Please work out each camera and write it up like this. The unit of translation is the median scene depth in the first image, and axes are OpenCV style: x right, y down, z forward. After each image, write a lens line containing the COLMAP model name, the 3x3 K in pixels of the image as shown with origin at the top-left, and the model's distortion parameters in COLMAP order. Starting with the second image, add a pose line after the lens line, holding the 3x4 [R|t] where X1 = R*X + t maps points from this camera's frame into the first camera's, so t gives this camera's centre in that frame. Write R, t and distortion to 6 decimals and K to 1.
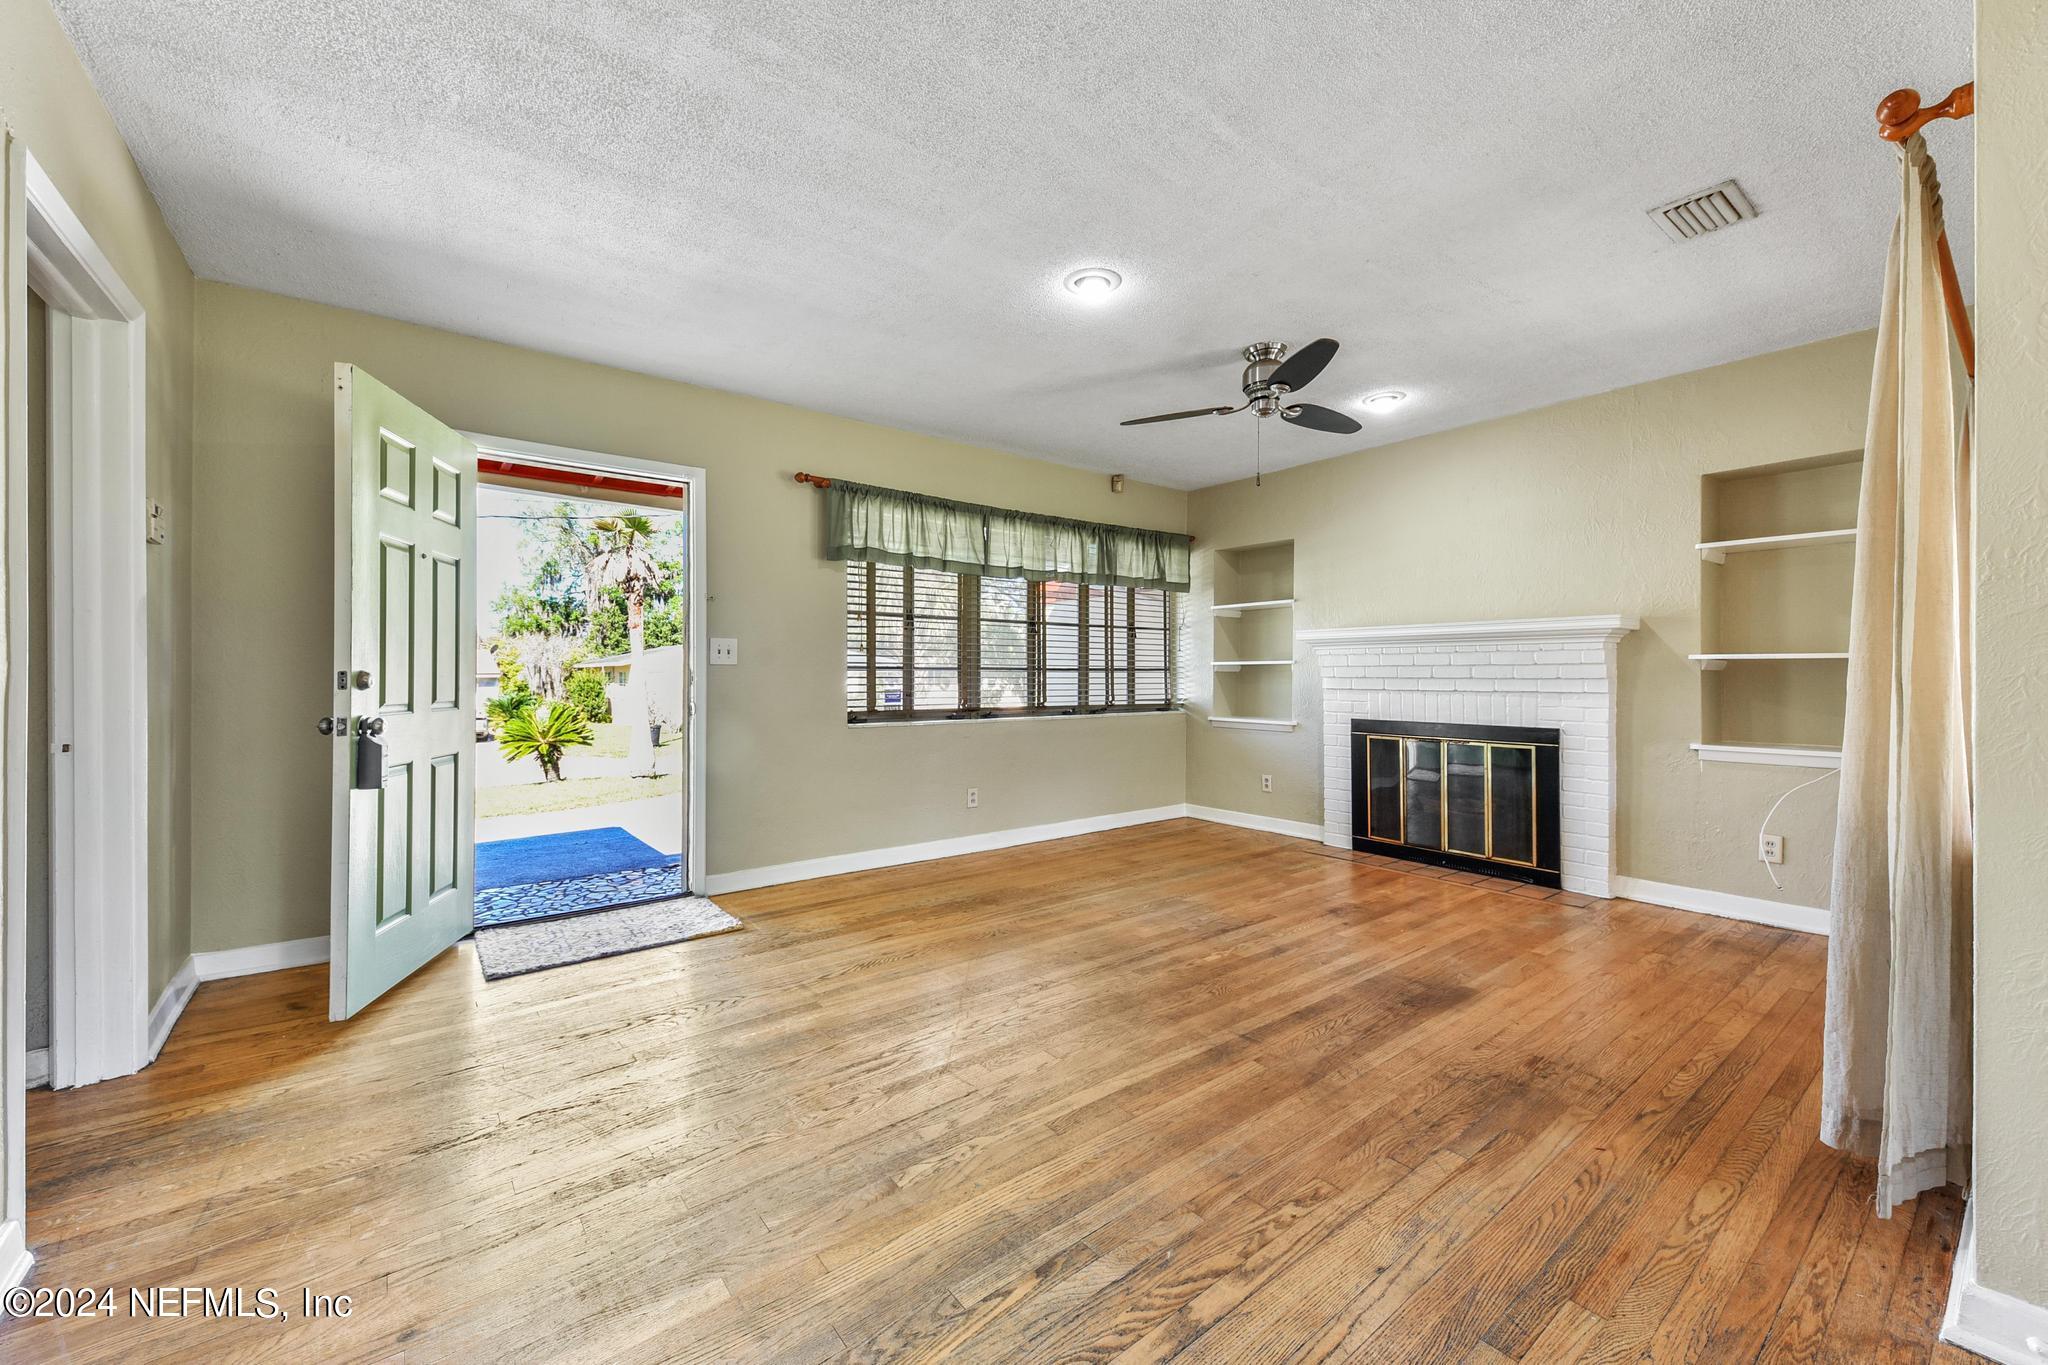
lens RADIAL K [[807.8, 0, 1035.1], [0, 807.8, 681.2], [0, 0, 1]] dist [0.017713, -0.000229]
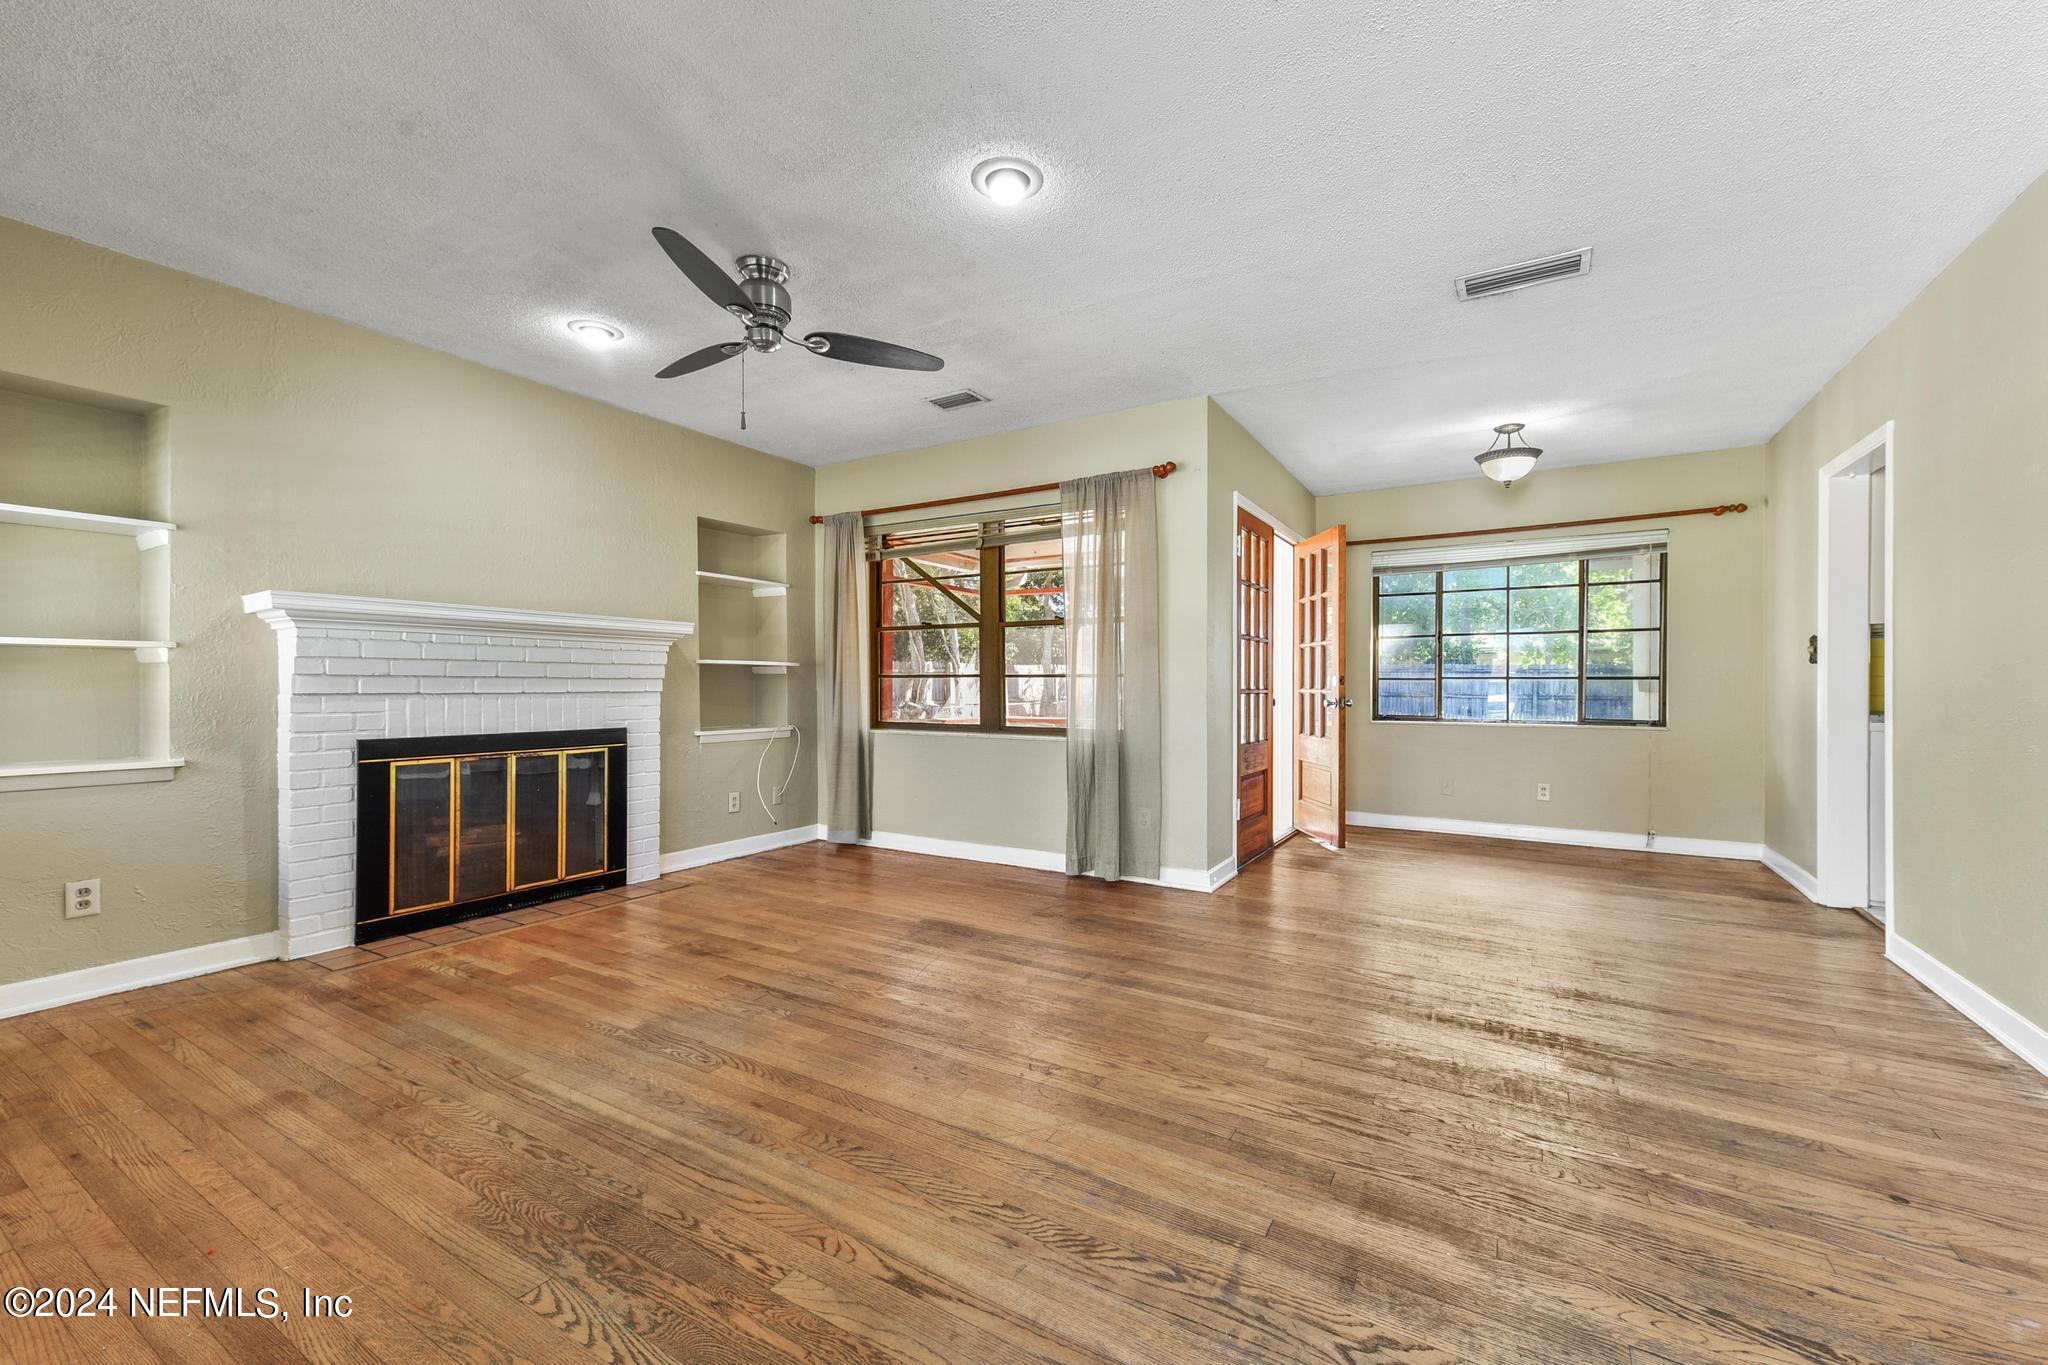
lens RADIAL K [[807.8, 0, 1035.1], [0, 807.8, 681.2], [0, 0, 1]] dist [0.017713, -0.000229]
pose [[-0.355456, 0.003666, 0.934686, -0.558167], [0.005522, 0.999983, -0.001823, 0.005712], [-0.934677, 0.004513, -0.355470, 1.009927]]
